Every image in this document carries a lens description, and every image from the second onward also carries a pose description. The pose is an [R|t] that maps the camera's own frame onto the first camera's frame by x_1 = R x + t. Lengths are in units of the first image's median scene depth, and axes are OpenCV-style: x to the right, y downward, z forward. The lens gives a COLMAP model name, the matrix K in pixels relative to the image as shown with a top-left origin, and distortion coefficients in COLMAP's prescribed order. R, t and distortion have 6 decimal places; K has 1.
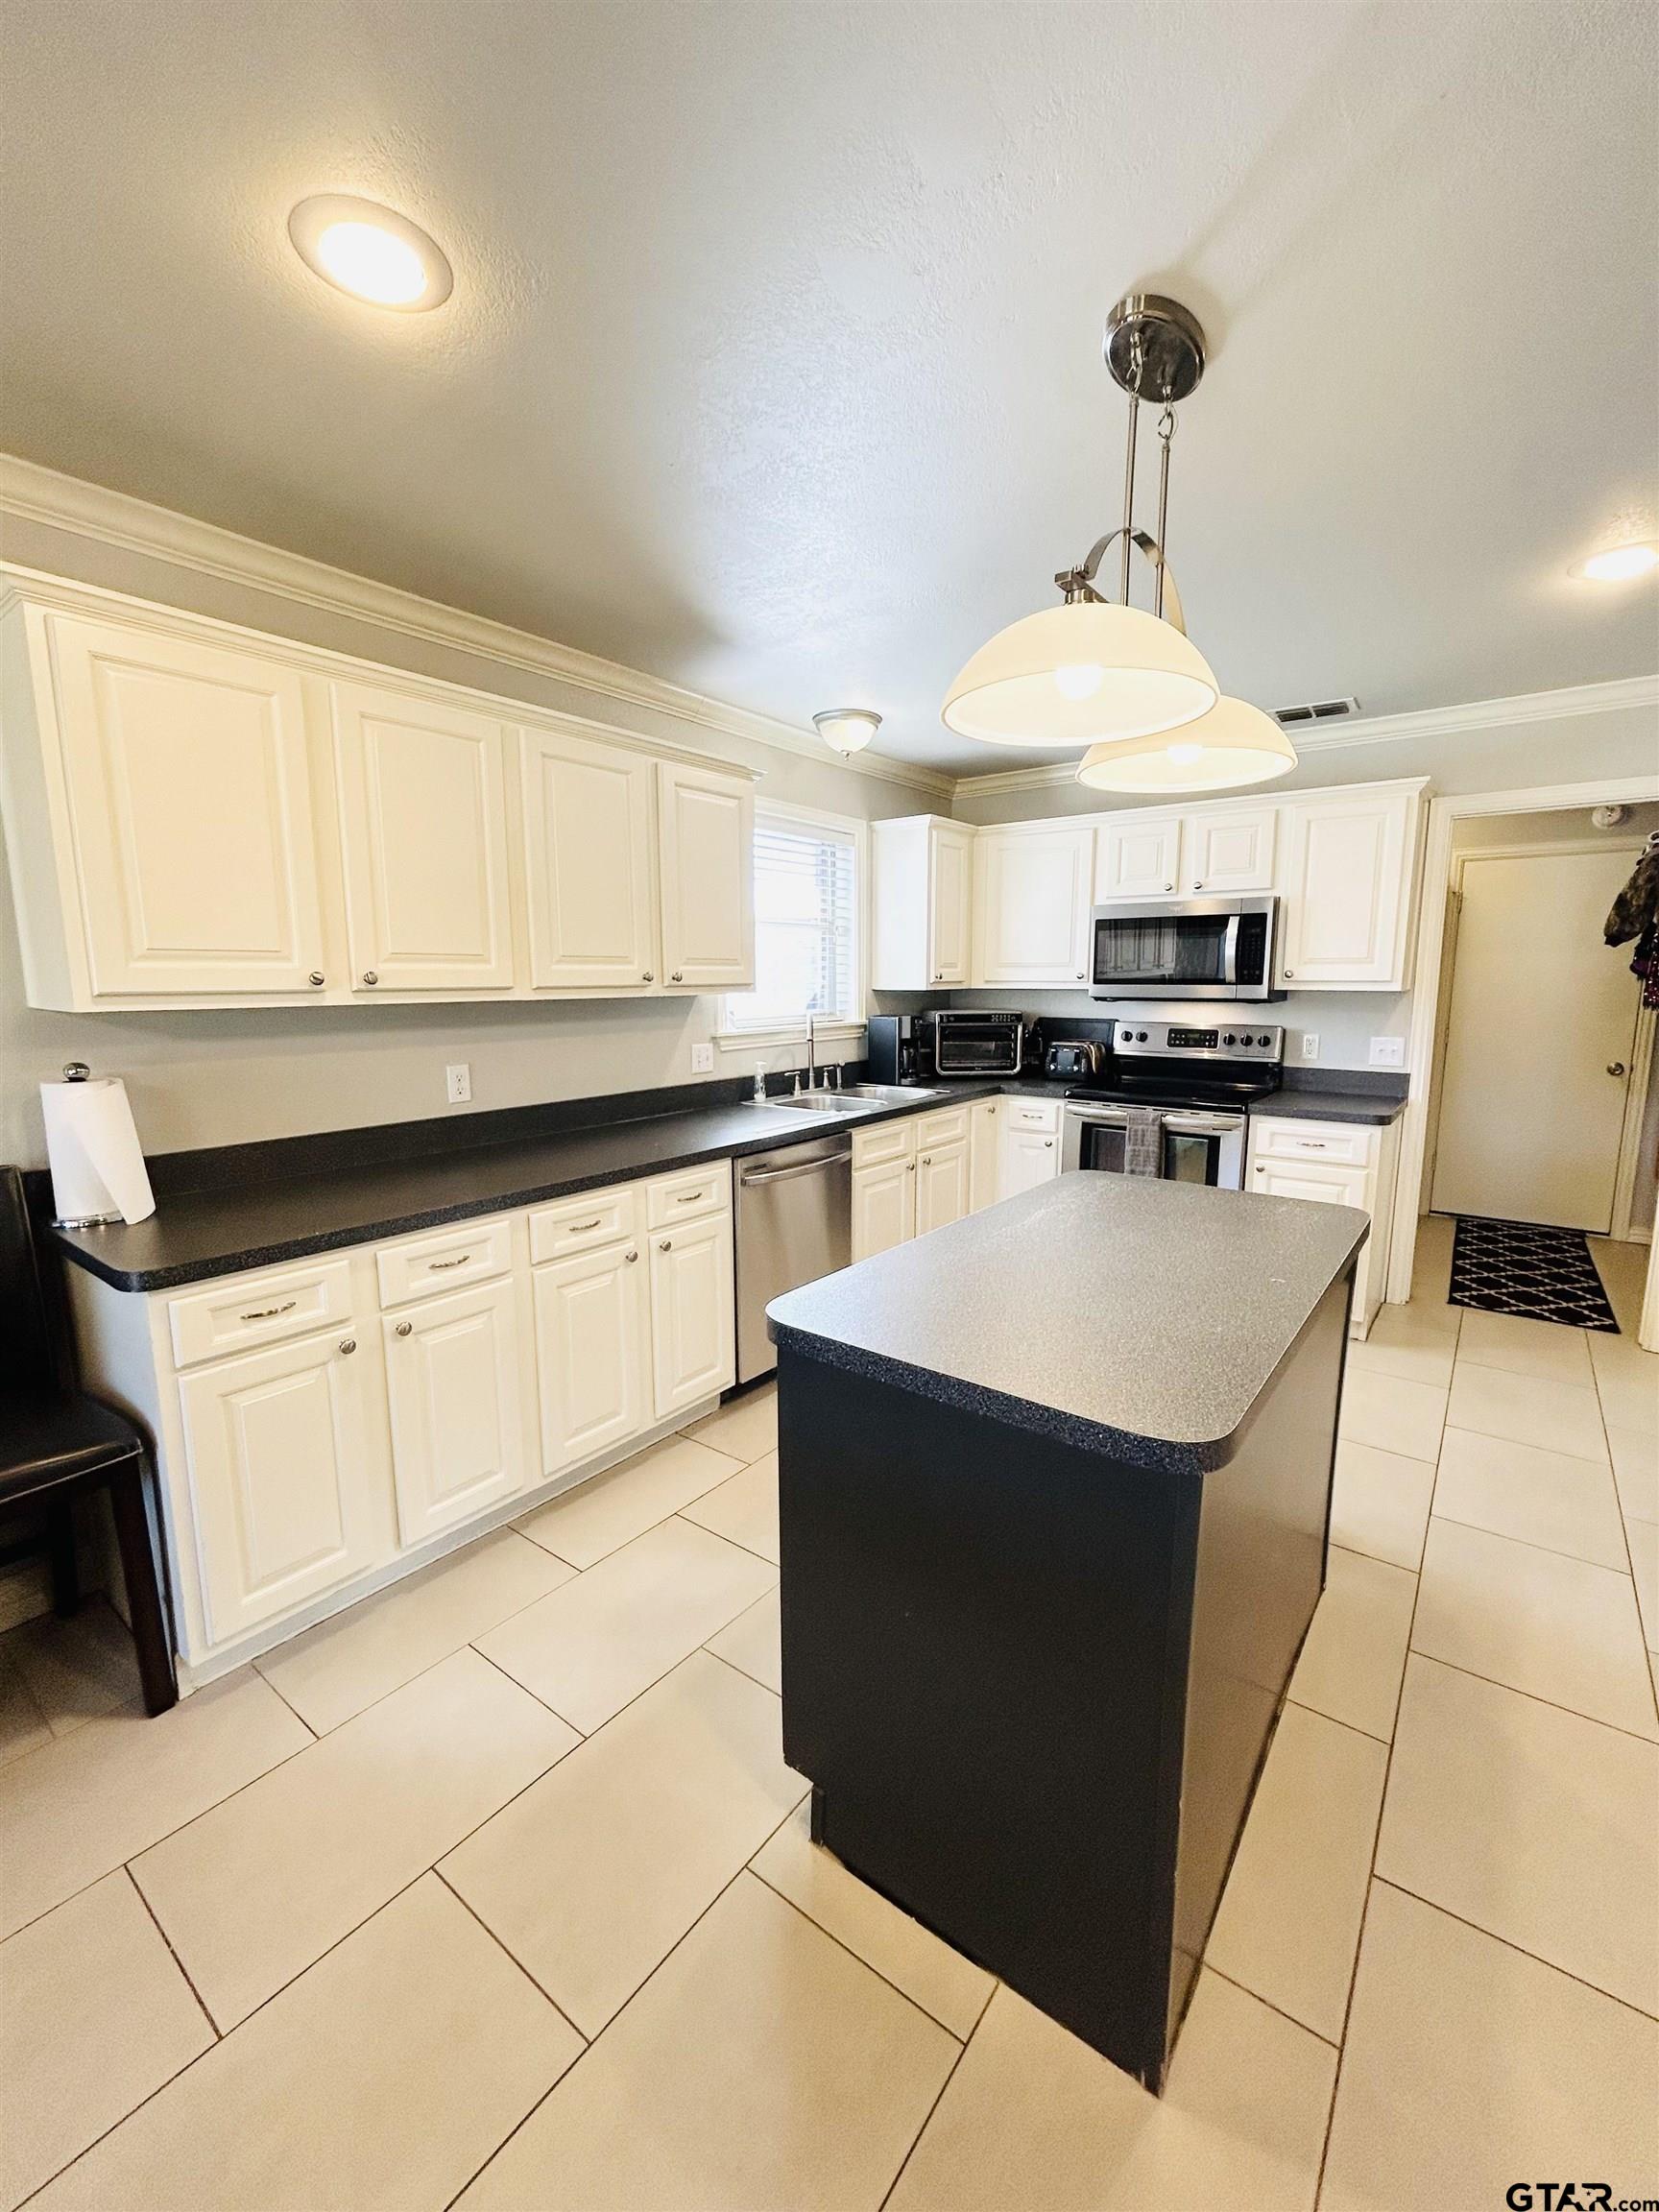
lens RADIAL K [[899.1, 0, 843.3], [0, 899.1, 1102.9], [0, 0, 1]] dist [-0.004054, 0.003228]
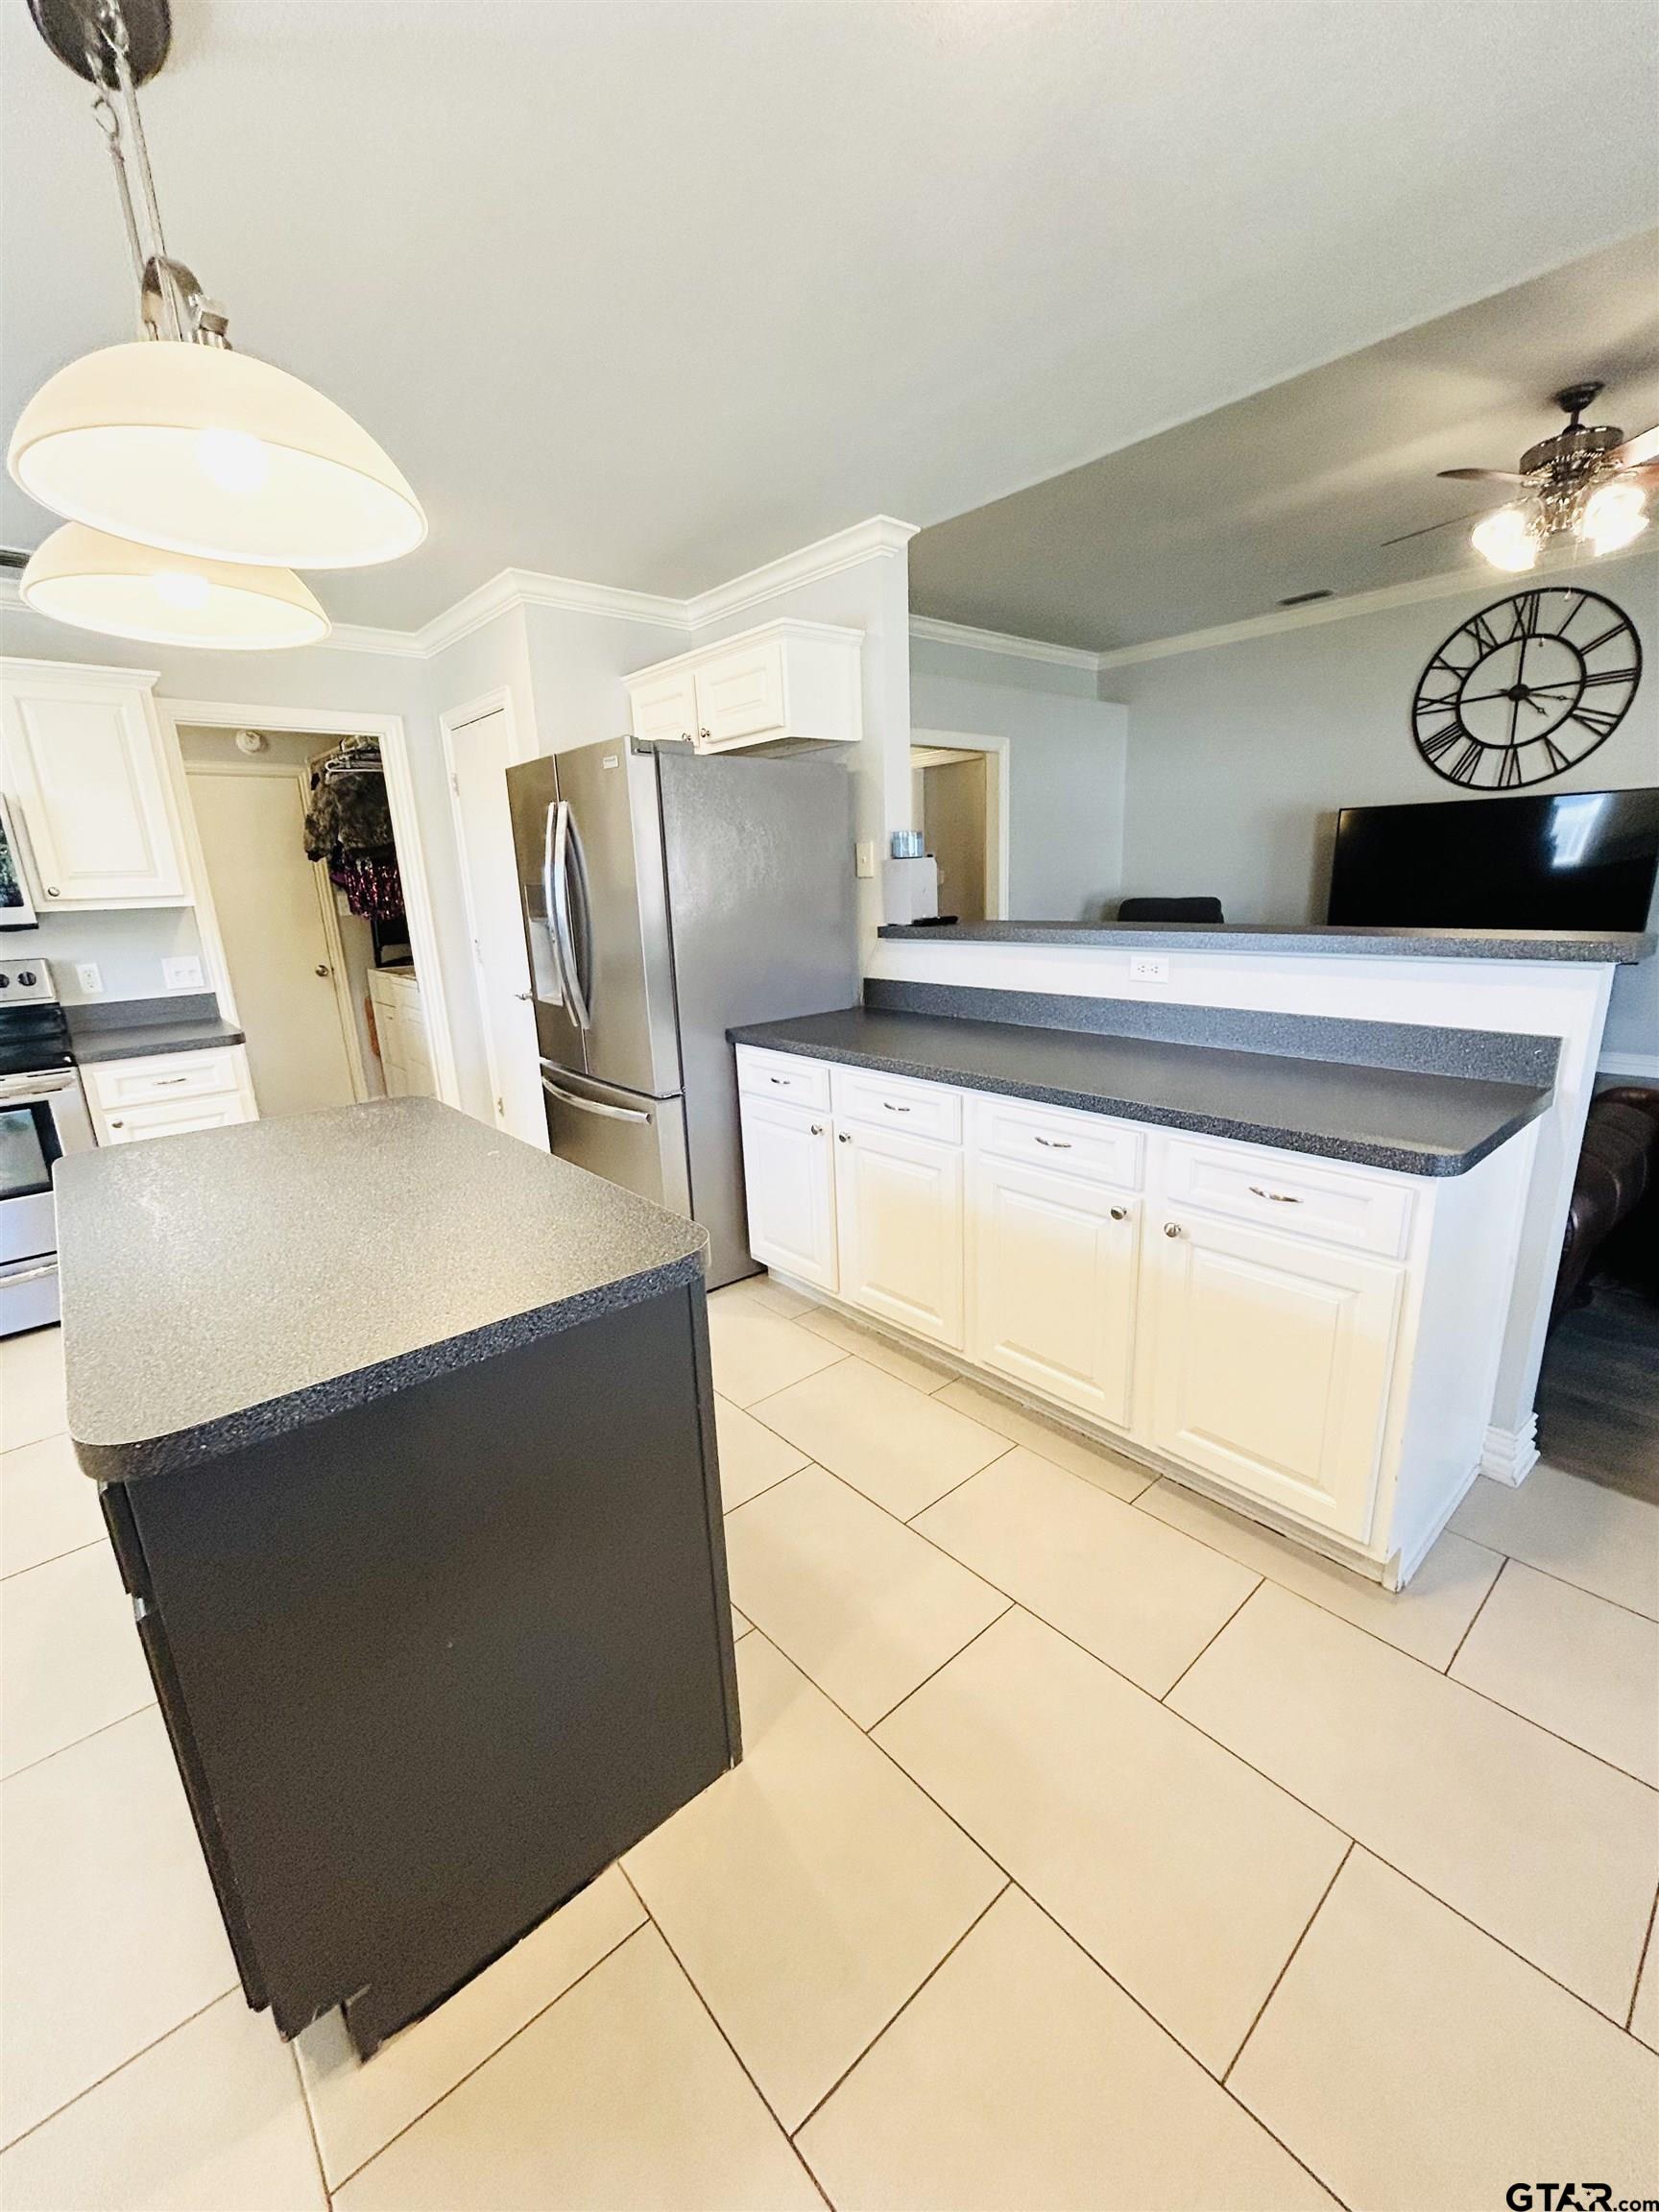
lens RADIAL K [[899.1, 0, 824.7], [0, 899.1, 1101.2], [0, 0, 1]] dist [-0.004054, 0.003228]
pose [[0.219517, -0.247180, 0.943777, -0.241474], [0.176252, 0.961503, 0.210827, -0.011311], [-0.959556, 0.120062, 0.254633, 0.189875]]
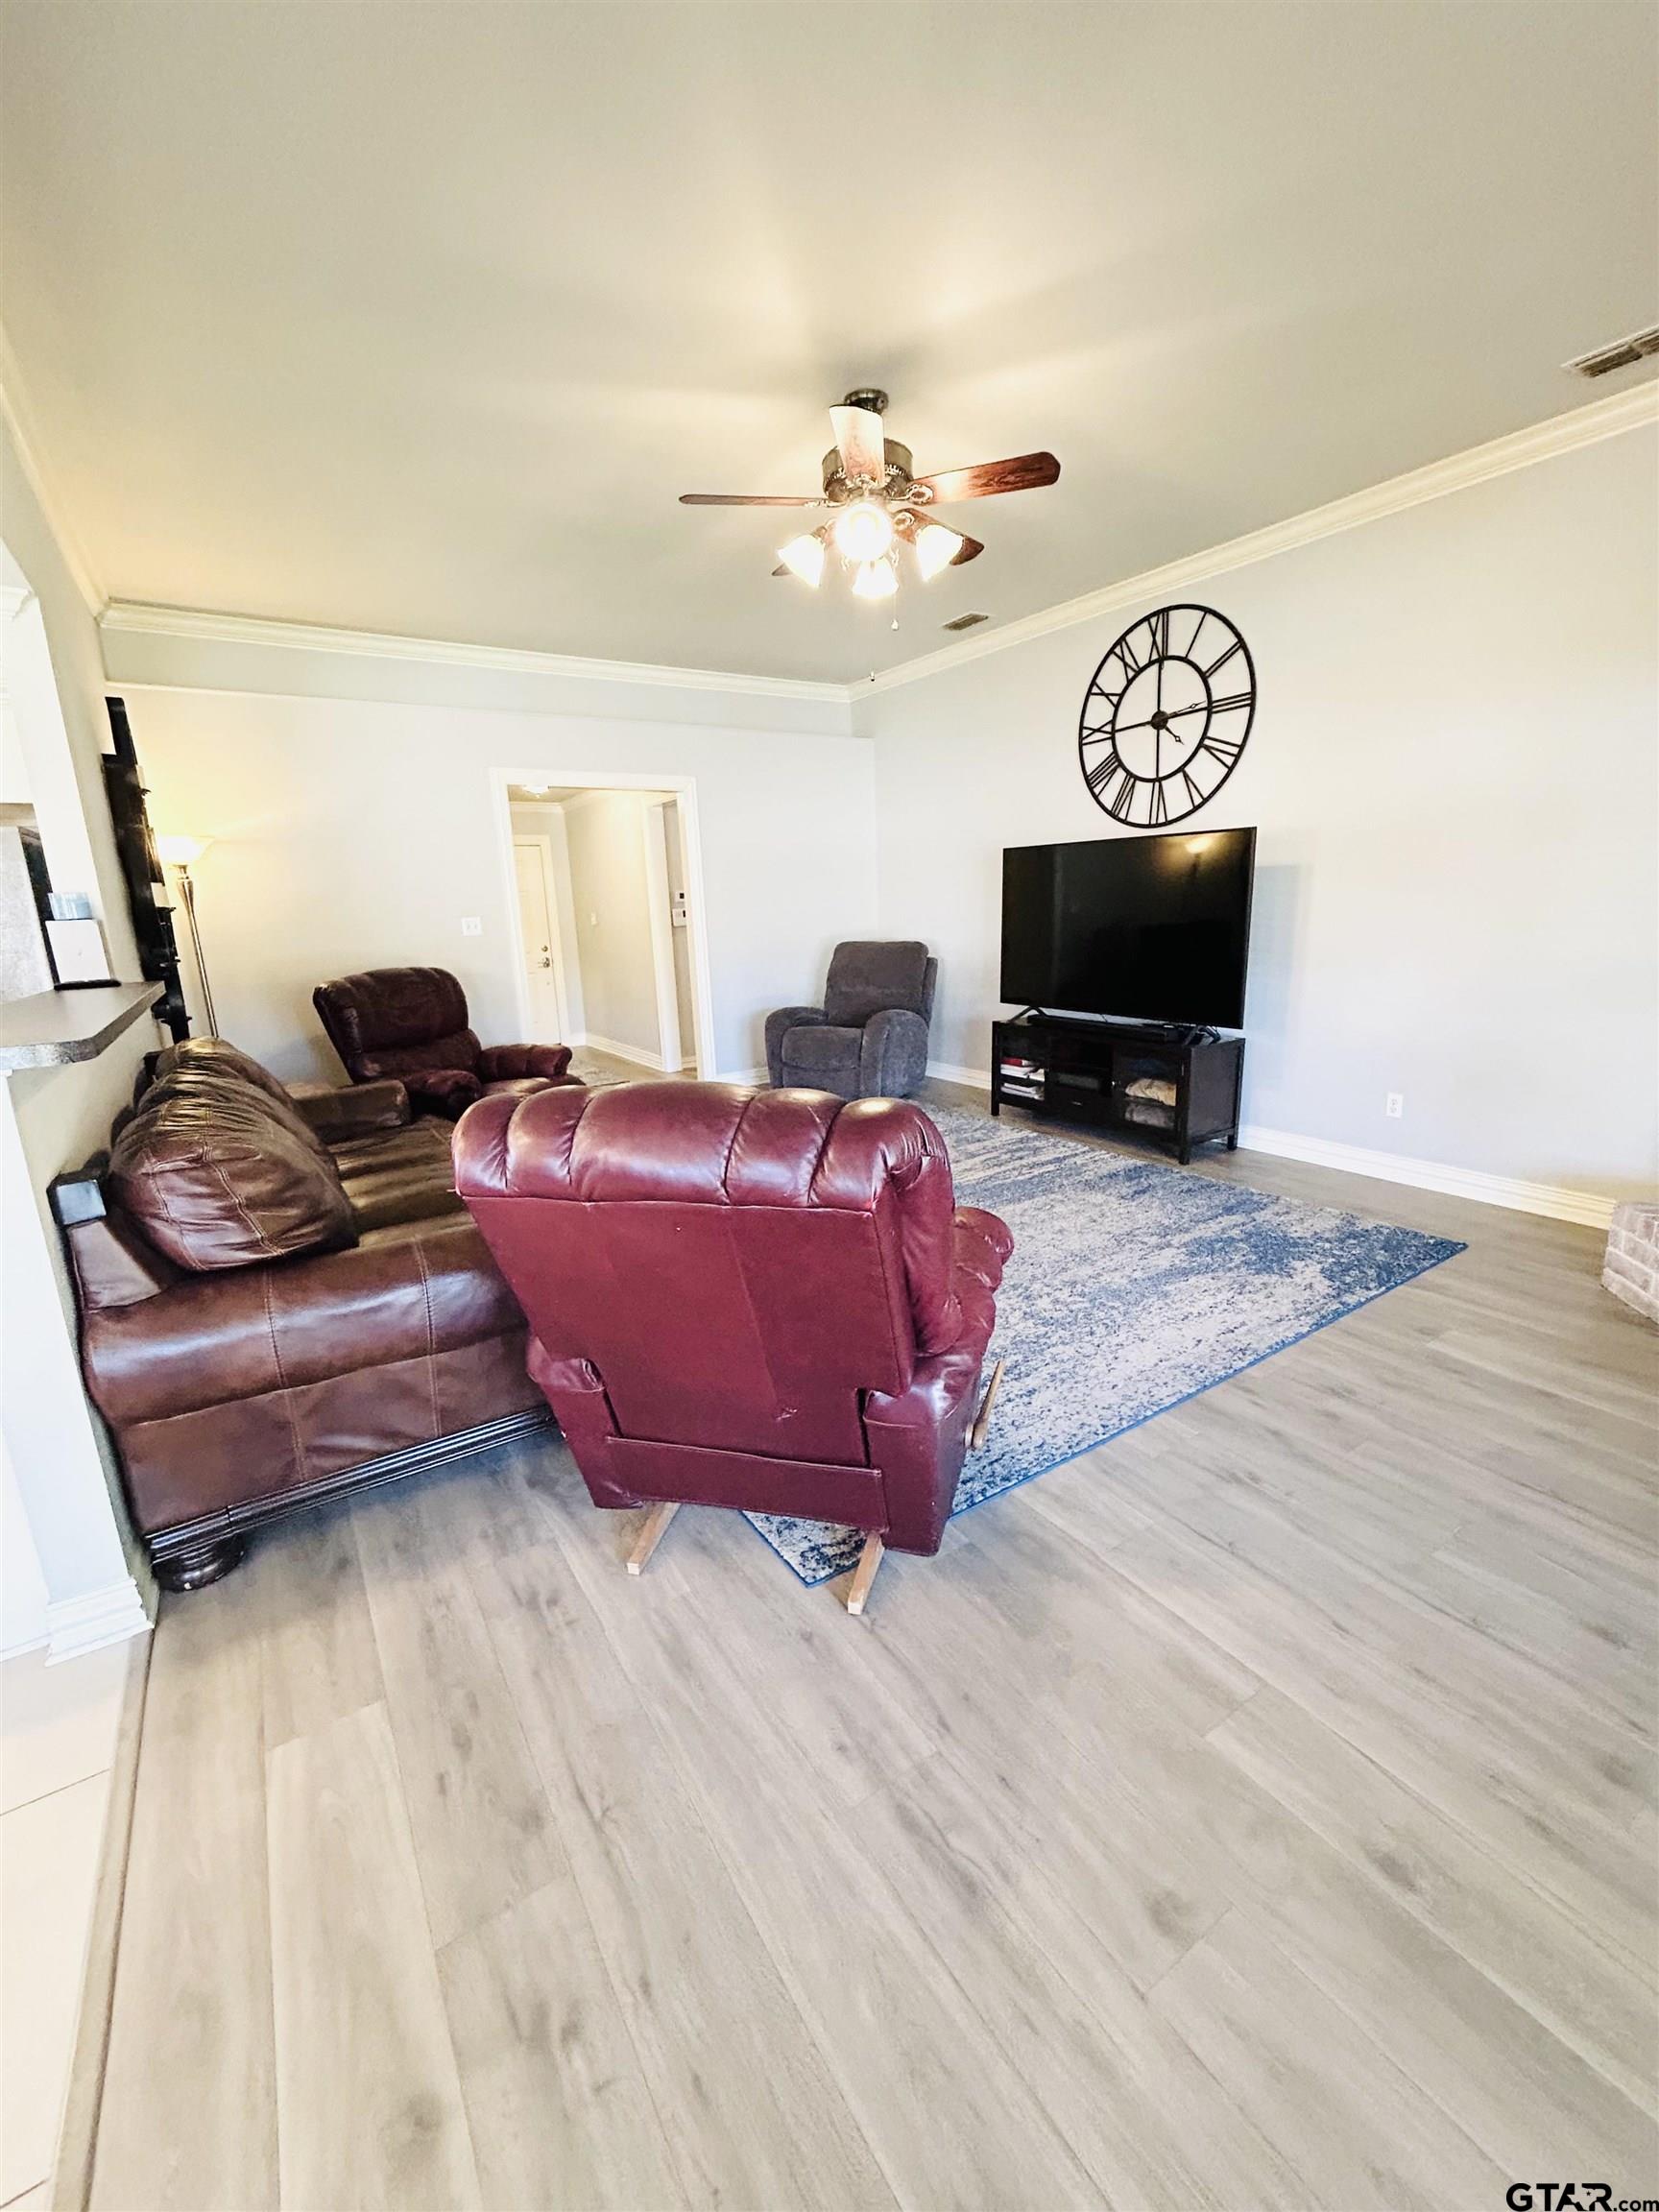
lens RADIAL K [[899.1, 0, 829.6], [0, 899.1, 1105.3], [0, 0, 1]] dist [-0.004054, 0.003228]
pose [[0.346051, -0.220183, 0.912013, 0.172175], [0.167755, 0.970928, 0.170754, 0.138513], [-0.923096, 0.093905, 0.372928, -0.883096]]
